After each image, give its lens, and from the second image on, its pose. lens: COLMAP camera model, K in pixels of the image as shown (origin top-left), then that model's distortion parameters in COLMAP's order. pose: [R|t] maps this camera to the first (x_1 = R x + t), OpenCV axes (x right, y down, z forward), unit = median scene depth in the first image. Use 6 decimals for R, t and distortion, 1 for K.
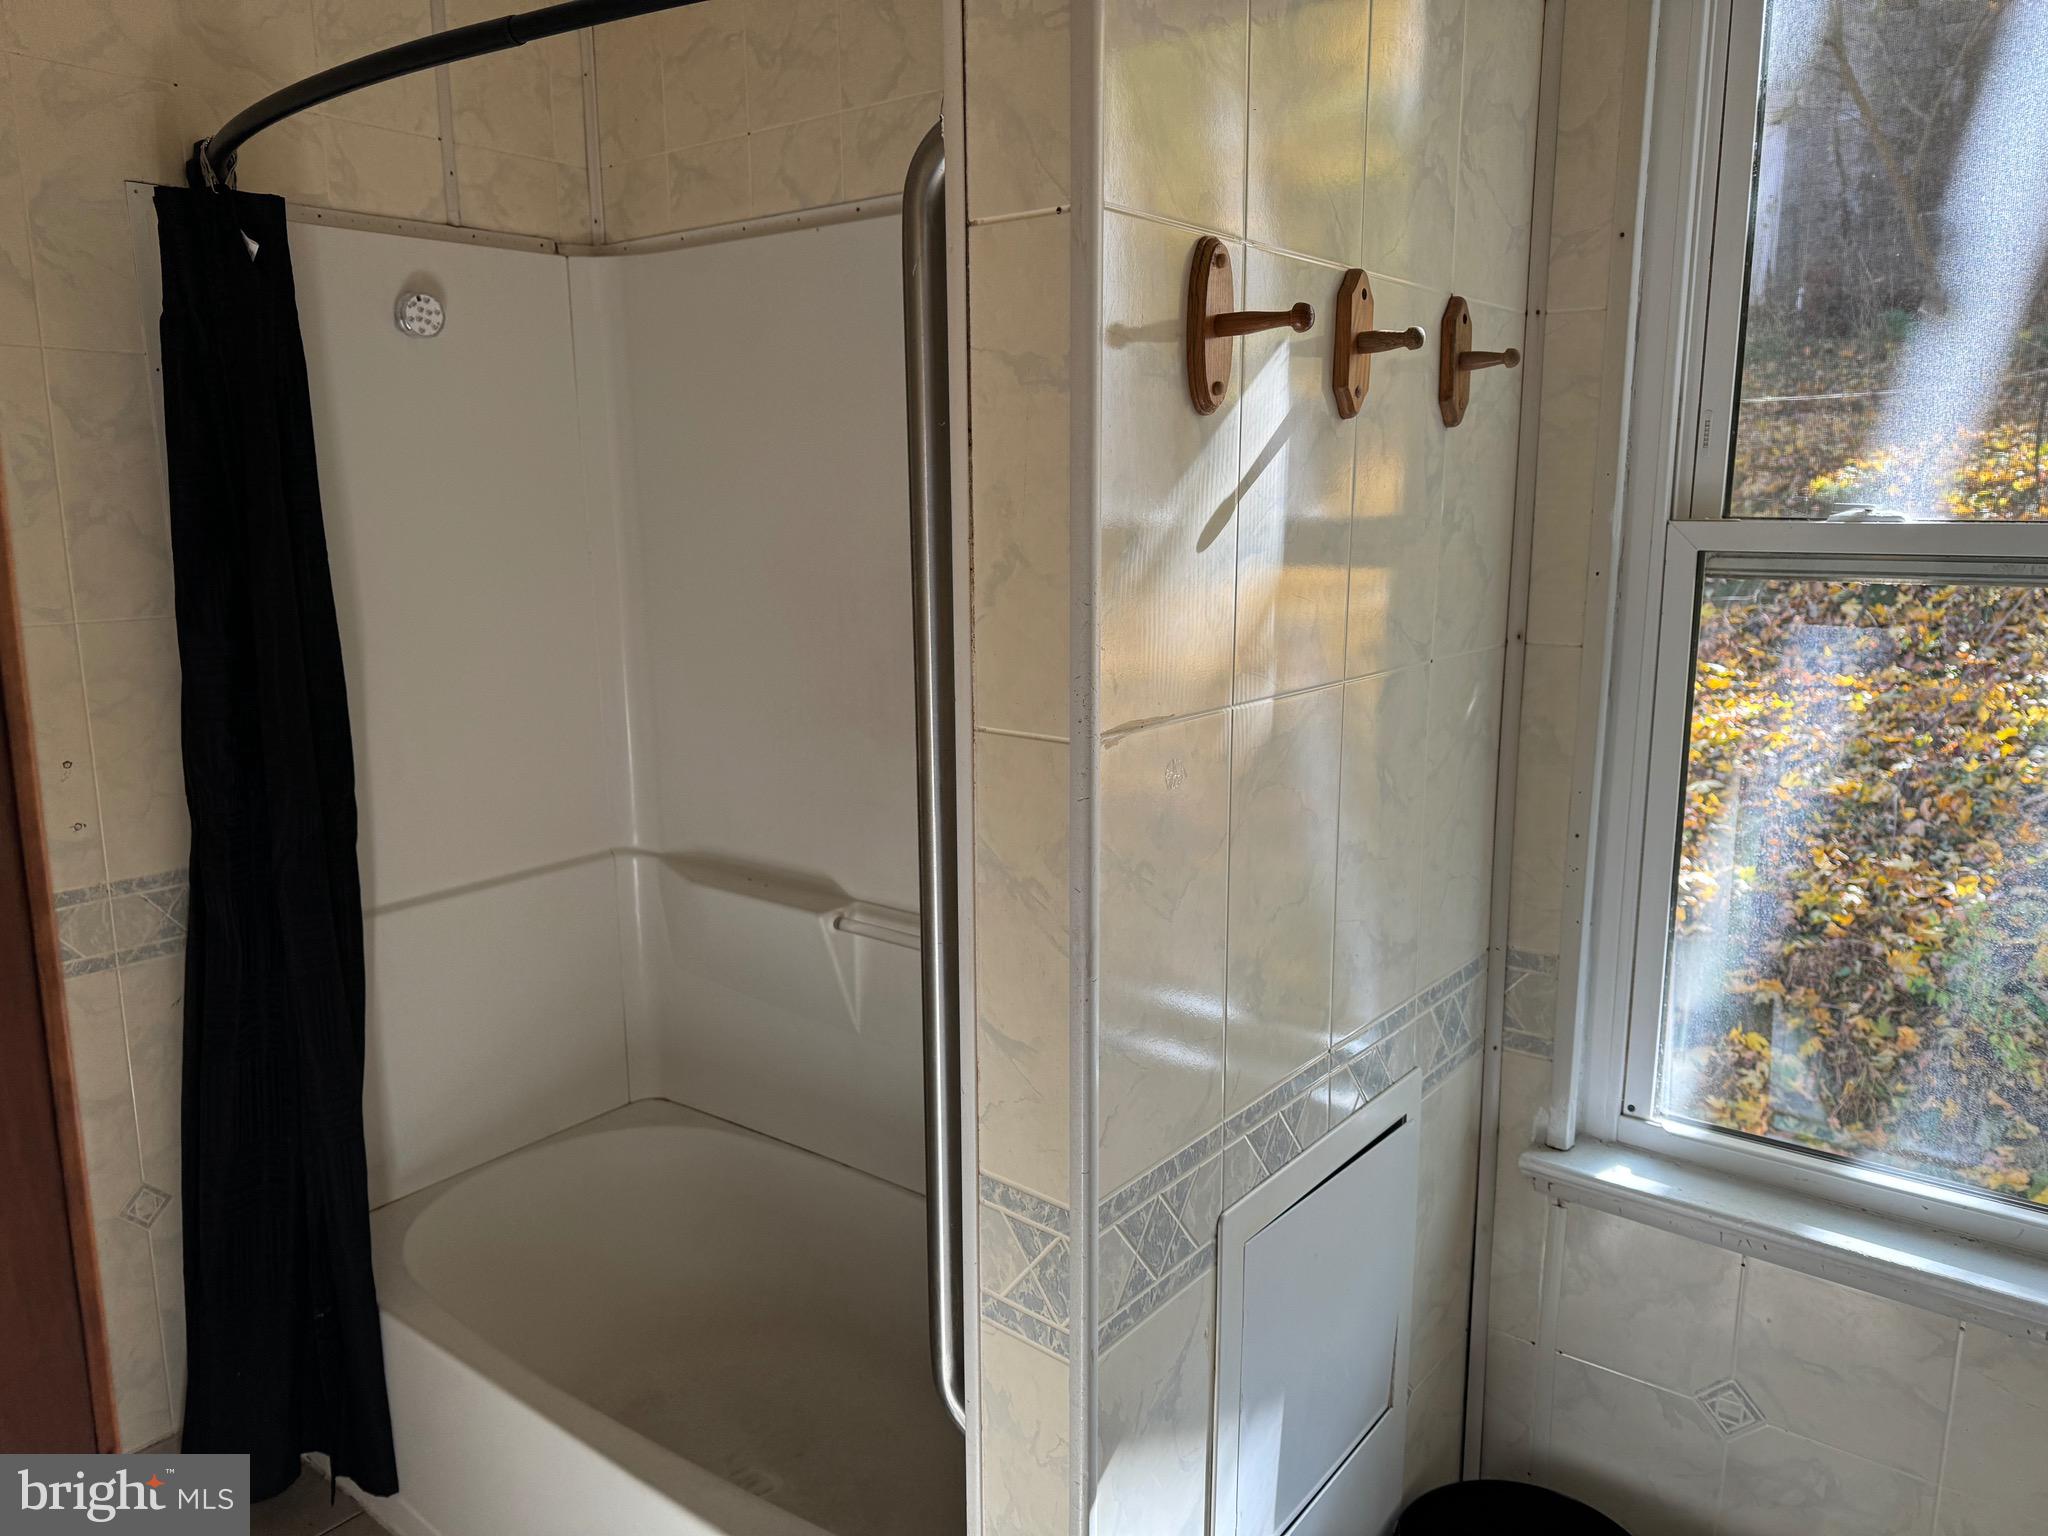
lens RADIAL K [[1405.8, 0, 1024.0], [0, 1405.8, 768.0], [0, 0, 1]] dist [0.005120, -0.000241]
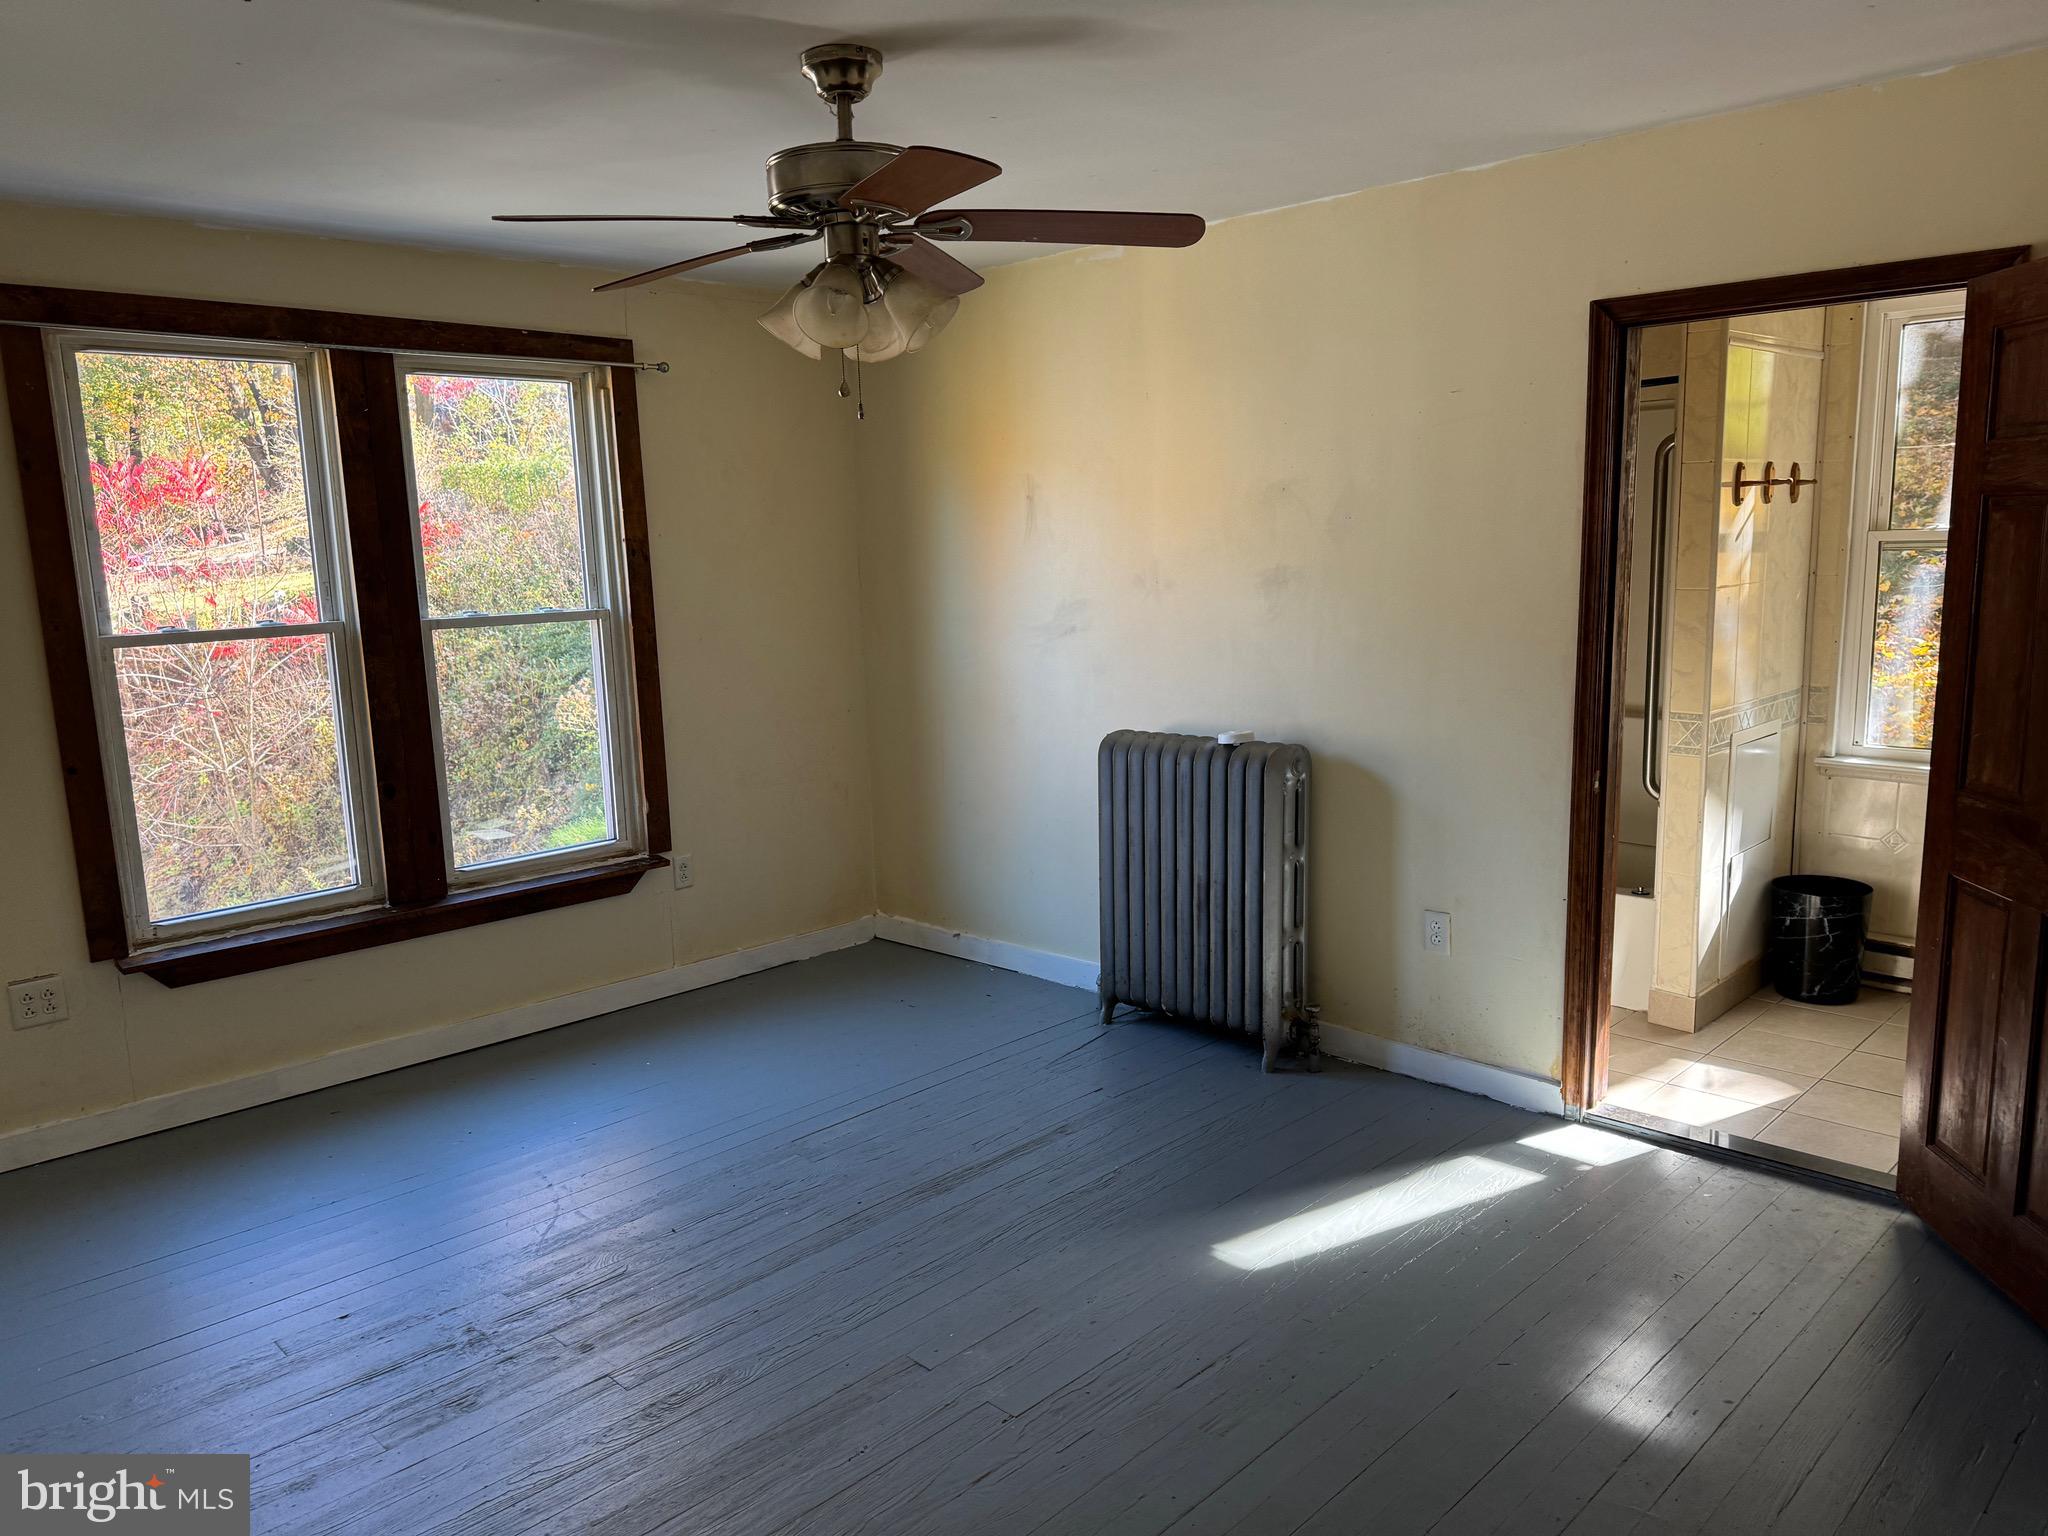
lens RADIAL K [[1466.4, 0, 1024.3], [0, 1466.4, 819.8], [0, 0, 1]] dist [0.001192, 0.000879]
pose [[0.994215, -0.009138, -0.107019, -0.981859], [0.008931, 0.999957, -0.002420, 0.423412], [0.107037, 0.001450, 0.994254, -2.259049]]
